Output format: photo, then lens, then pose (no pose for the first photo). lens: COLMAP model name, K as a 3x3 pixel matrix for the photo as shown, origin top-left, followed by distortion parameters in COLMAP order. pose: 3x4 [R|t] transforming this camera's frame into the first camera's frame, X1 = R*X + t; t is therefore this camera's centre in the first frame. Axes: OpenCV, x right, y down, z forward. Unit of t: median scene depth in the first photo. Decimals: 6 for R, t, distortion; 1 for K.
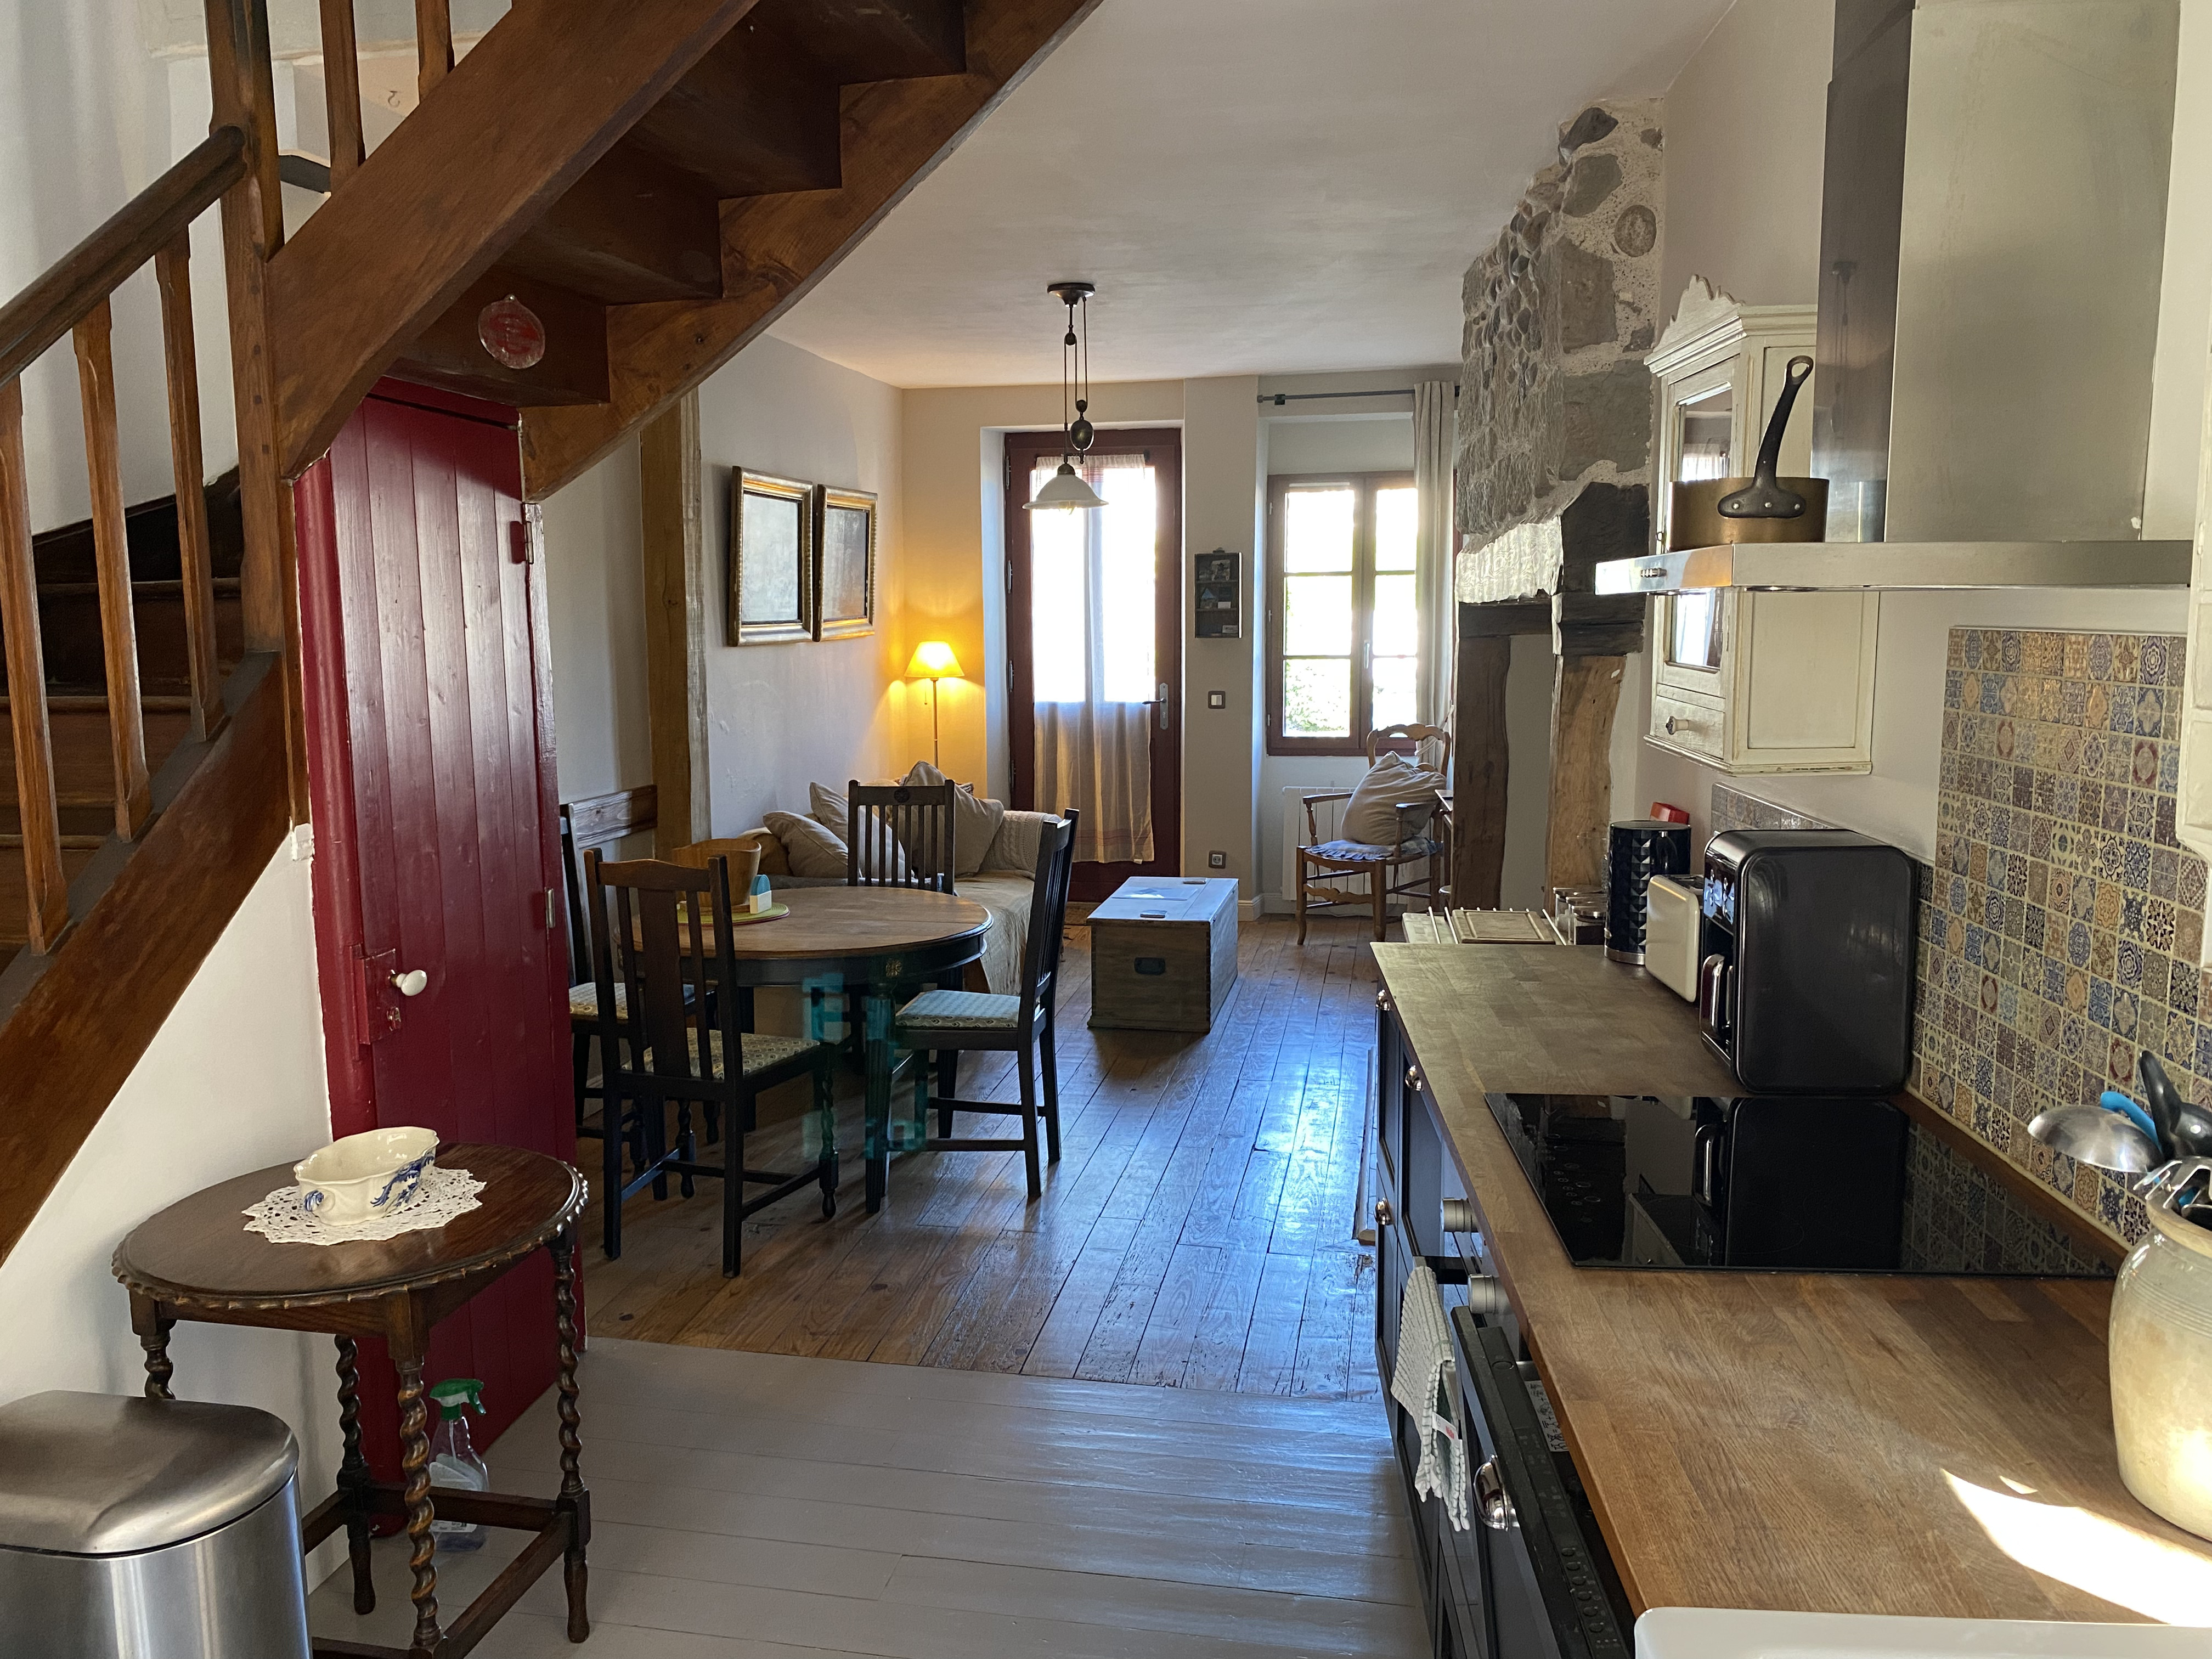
lens RADIAL K [[1666.6, 0, 1102.4], [0, 1666.6, 826.0], [0, 0, 1]] dist [0.007153, 0.002842]
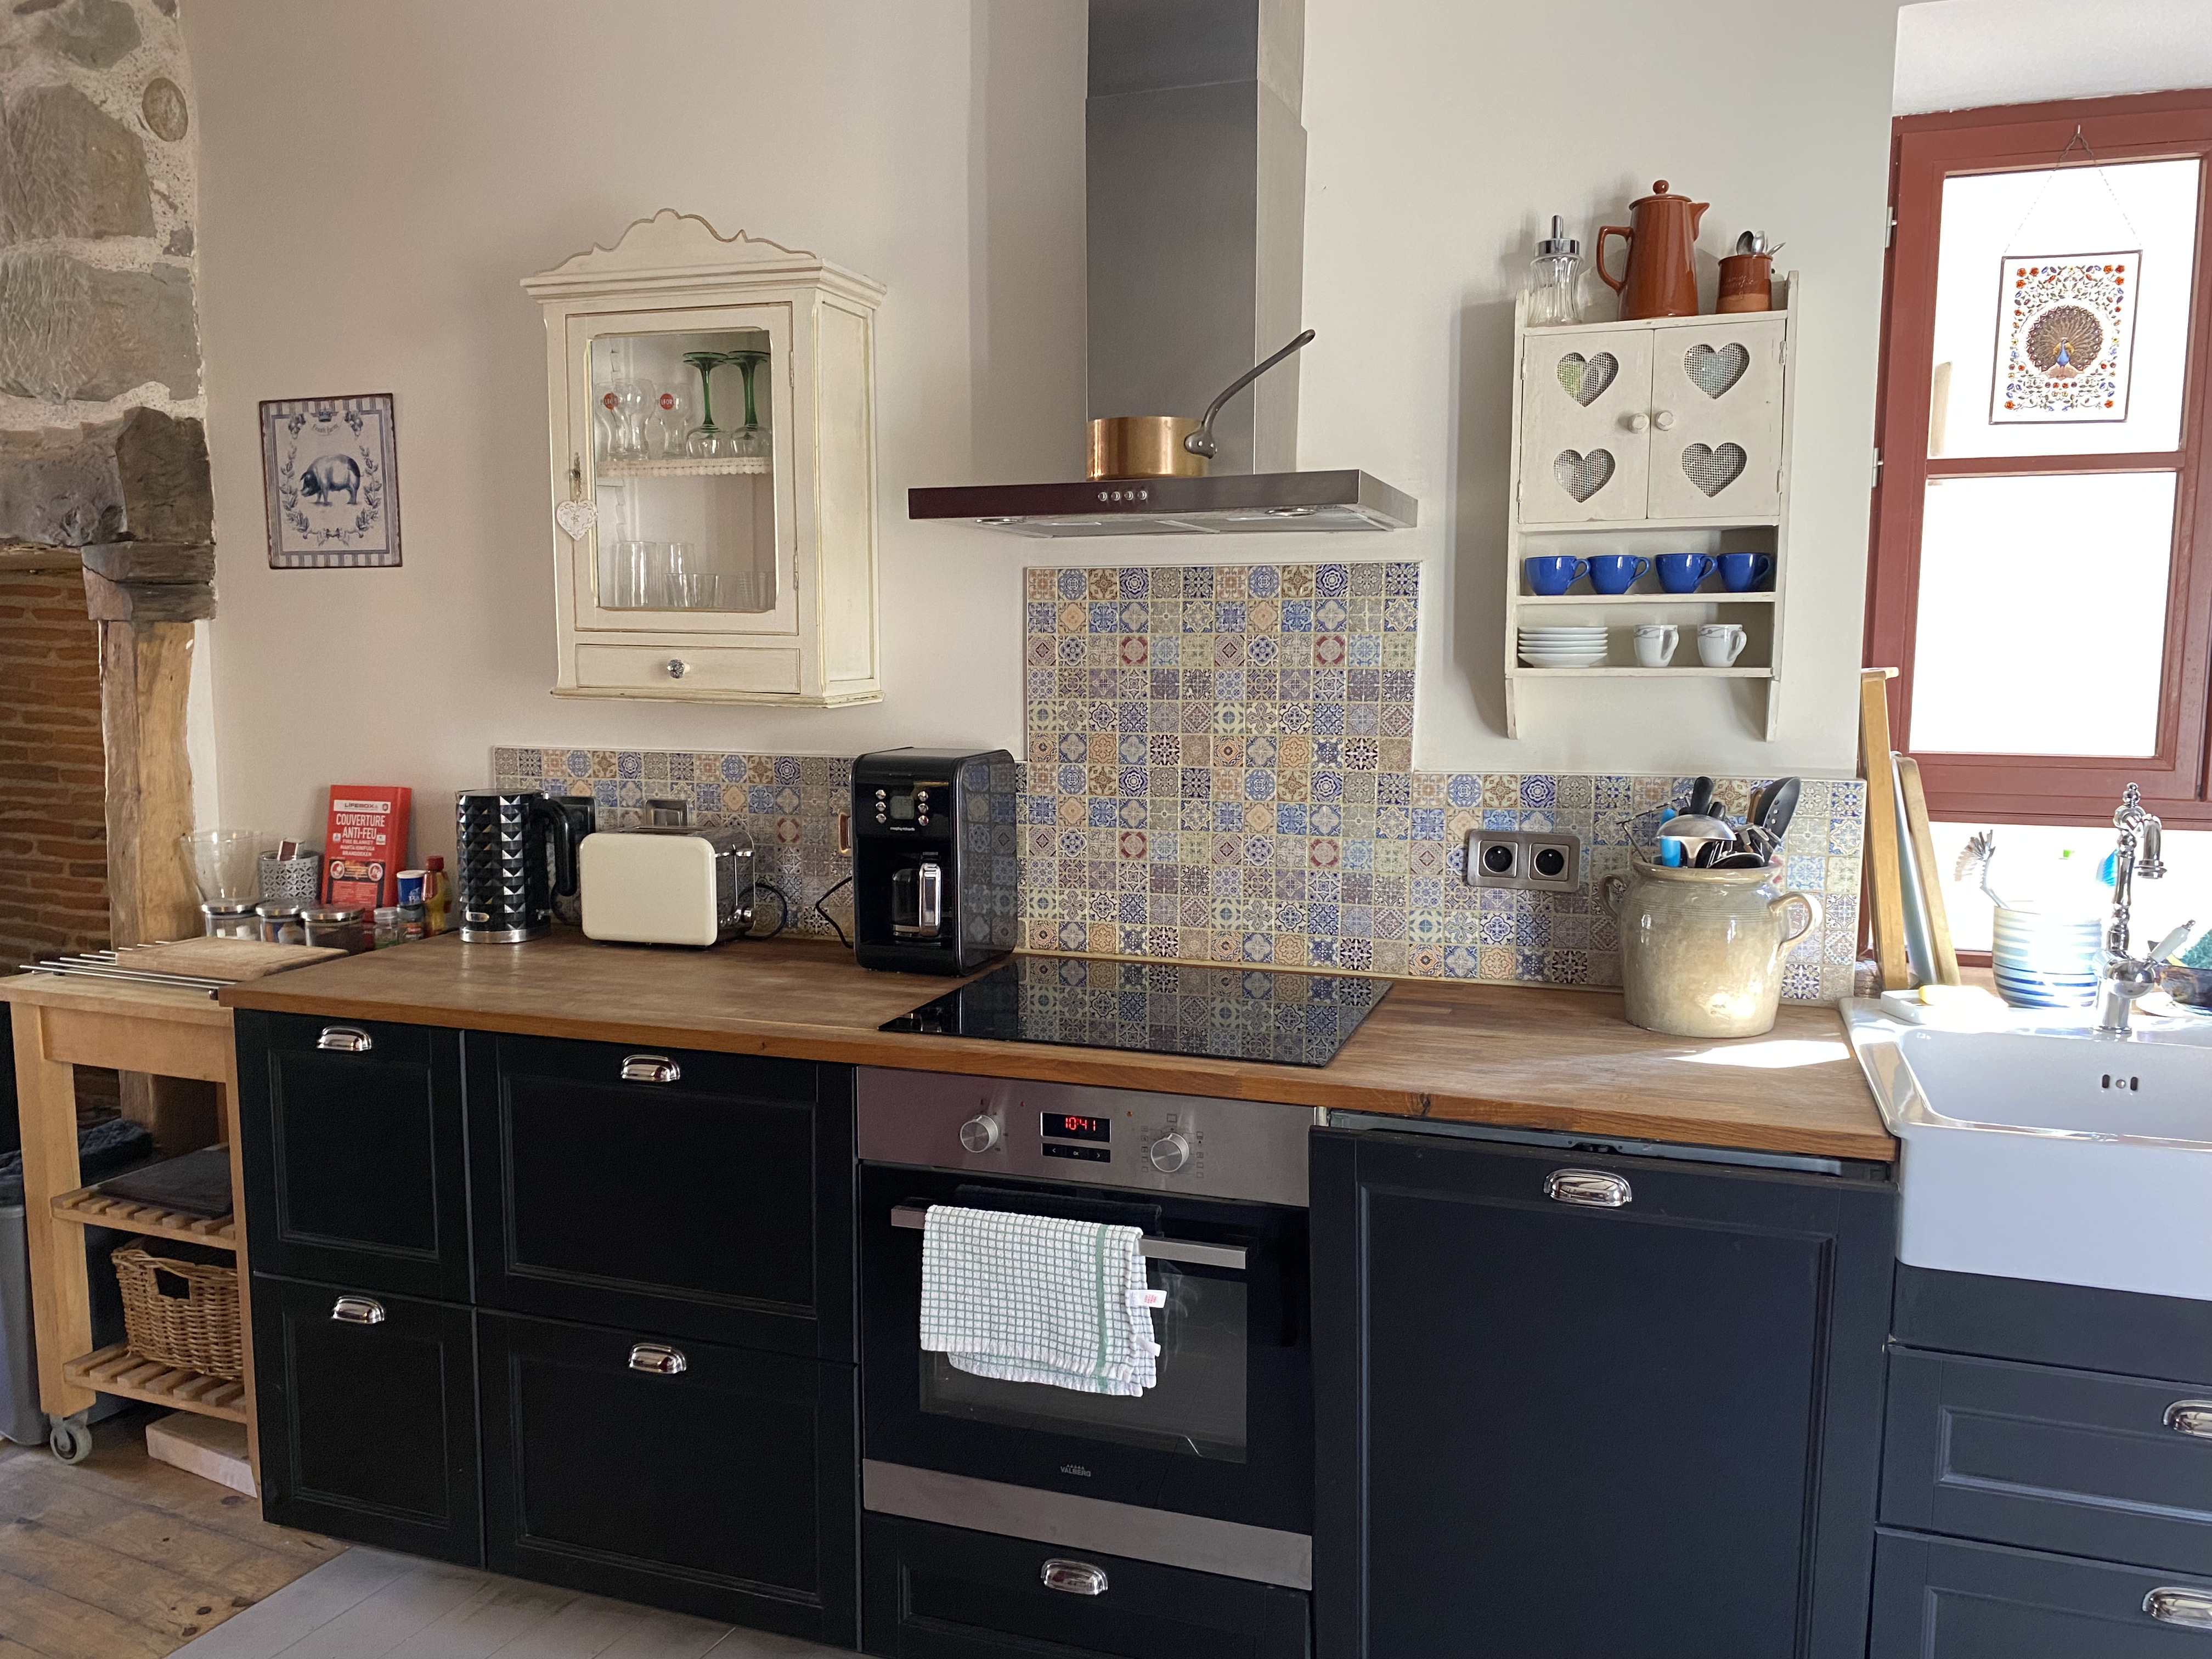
lens RADIAL K [[1666.6, 0, 1103.5], [0, 1666.6, 830.4], [0, 0, 1]] dist [0.007153, 0.002842]
pose [[0.259825, -0.107713, 0.959630, -0.393276], [0.123025, 0.989354, 0.077740, -0.008400], [-0.957787, 0.097860, 0.270310, 0.358536]]
